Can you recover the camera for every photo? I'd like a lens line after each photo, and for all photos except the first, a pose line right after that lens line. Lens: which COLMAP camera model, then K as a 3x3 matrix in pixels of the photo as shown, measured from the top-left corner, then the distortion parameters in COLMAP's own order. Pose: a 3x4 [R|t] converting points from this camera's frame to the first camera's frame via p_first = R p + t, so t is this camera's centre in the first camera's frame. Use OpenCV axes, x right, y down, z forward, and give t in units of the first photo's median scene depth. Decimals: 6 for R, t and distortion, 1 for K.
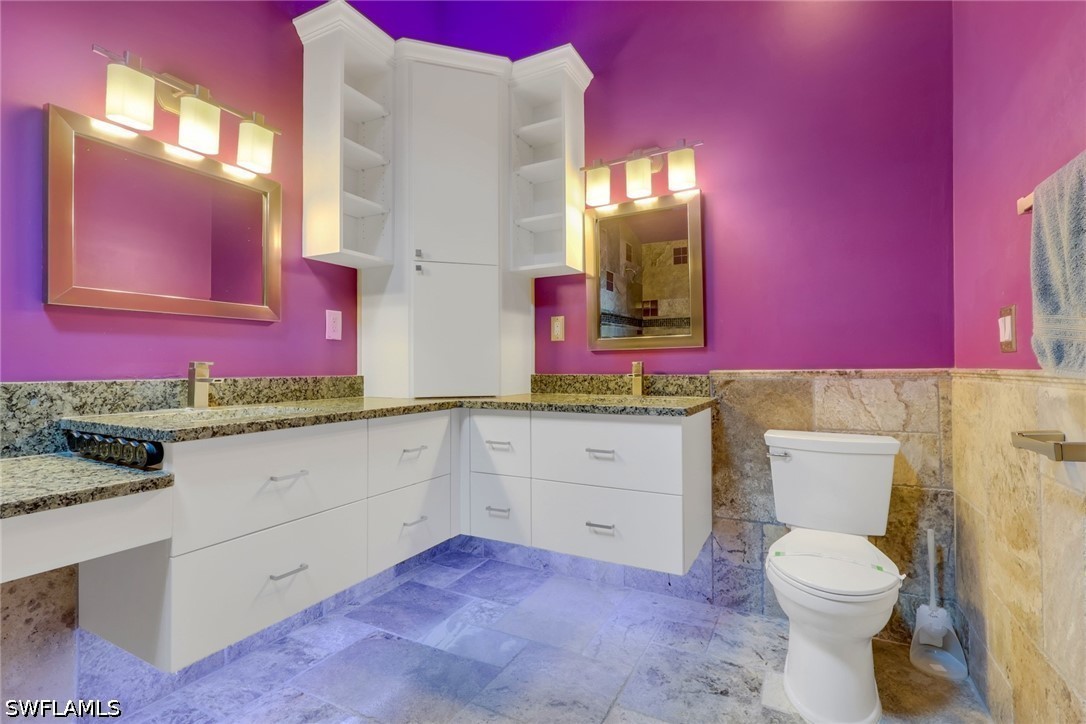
lens RADIAL K [[505.2, 0, 544.9], [0, 505.2, 366.0], [0, 0, 1]] dist [-0.000596, -0.000086]
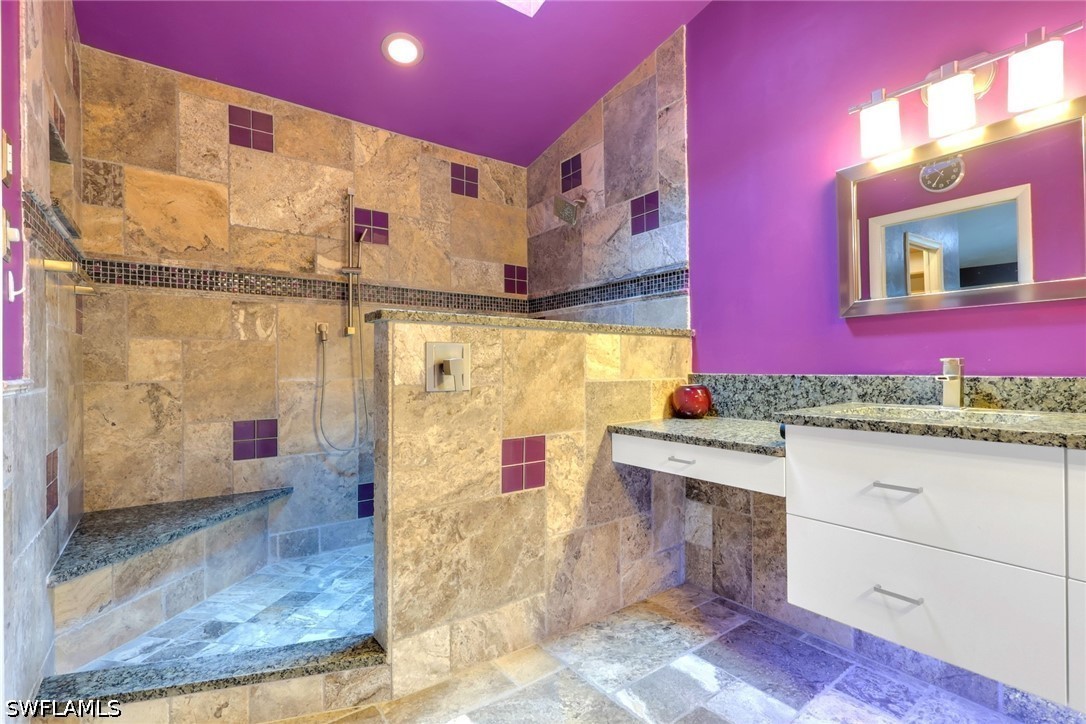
lens RADIAL K [[505.2, 0, 544.9], [0, 505.2, 366.0], [0, 0, 1]] dist [-0.000596, -0.000086]
pose [[-0.442570, 0.006045, -0.896714, 0.535413], [0.012200, 0.999925, 0.000720, -0.003753], [0.896651, -0.010621, -0.442610, 0.795021]]
